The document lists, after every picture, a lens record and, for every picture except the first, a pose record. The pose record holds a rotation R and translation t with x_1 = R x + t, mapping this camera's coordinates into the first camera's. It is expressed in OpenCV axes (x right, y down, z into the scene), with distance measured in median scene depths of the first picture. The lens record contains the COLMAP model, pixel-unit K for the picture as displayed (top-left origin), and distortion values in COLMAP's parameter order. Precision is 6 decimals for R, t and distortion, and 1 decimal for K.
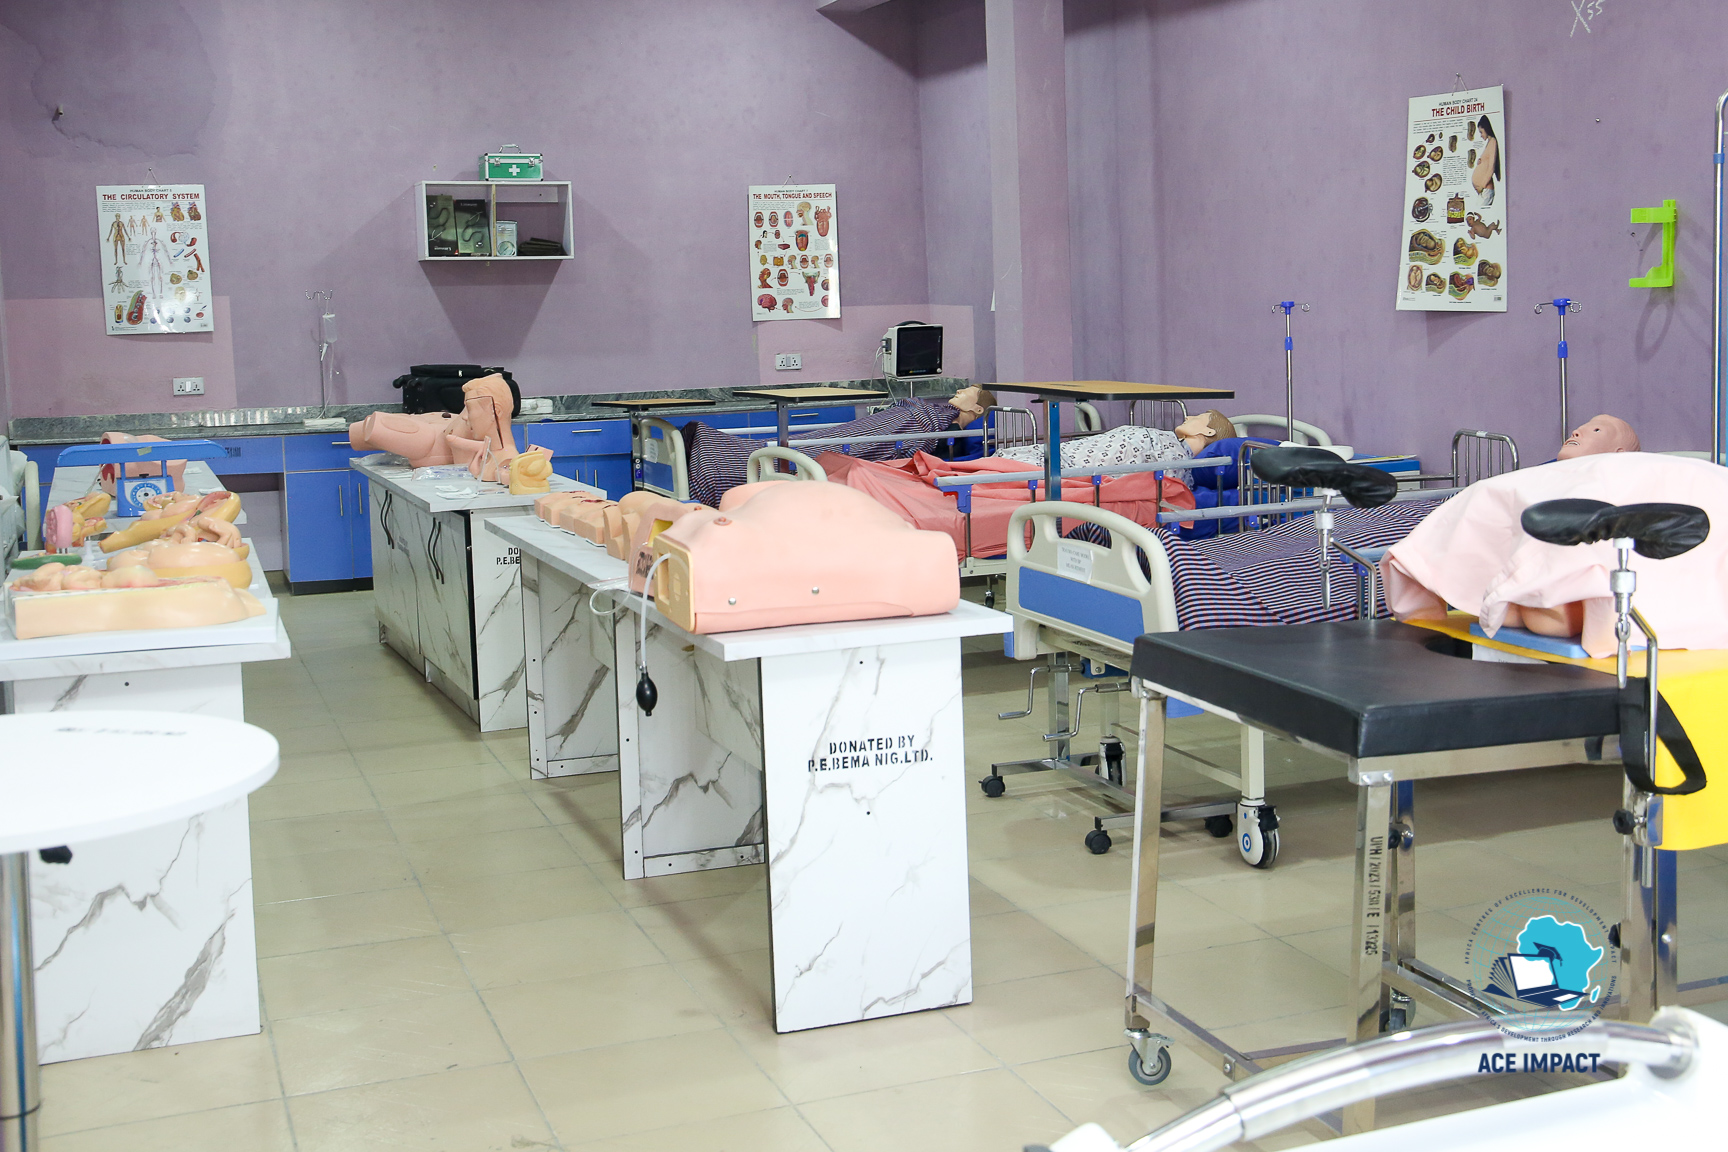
lens RADIAL K [[1924.3, 0, 861.4], [0, 1924.3, 574.6], [0, 0, 1]] dist [-0.018287, 0.000000]
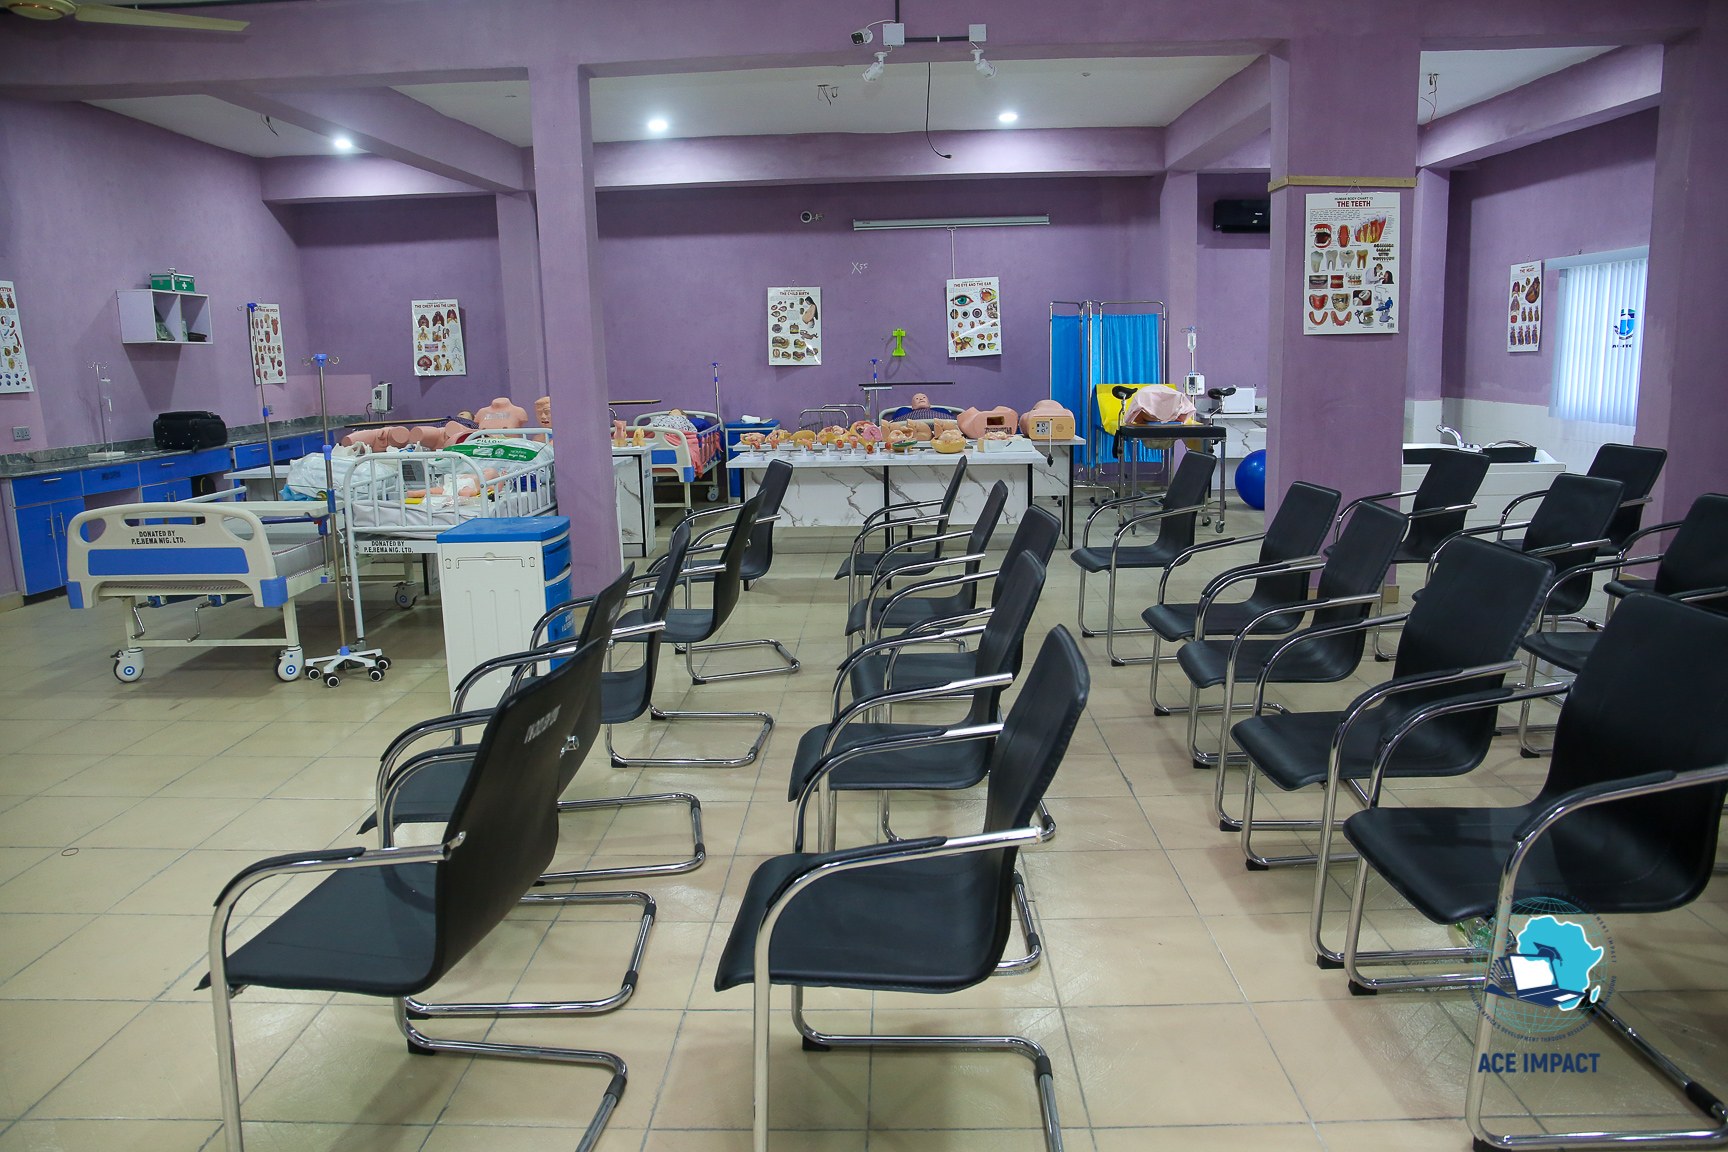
lens RADIAL K [[1166.5, 0, 863.0], [0, 1166.5, 573.6], [0, 0, 1]] dist [-0.109553, 0.039187]
pose [[0.377996, -0.150888, 0.913429, -1.240451], [0.144096, 0.984194, 0.102948, 0.001661], [-0.914525, 0.092708, 0.393764, 0.269166]]
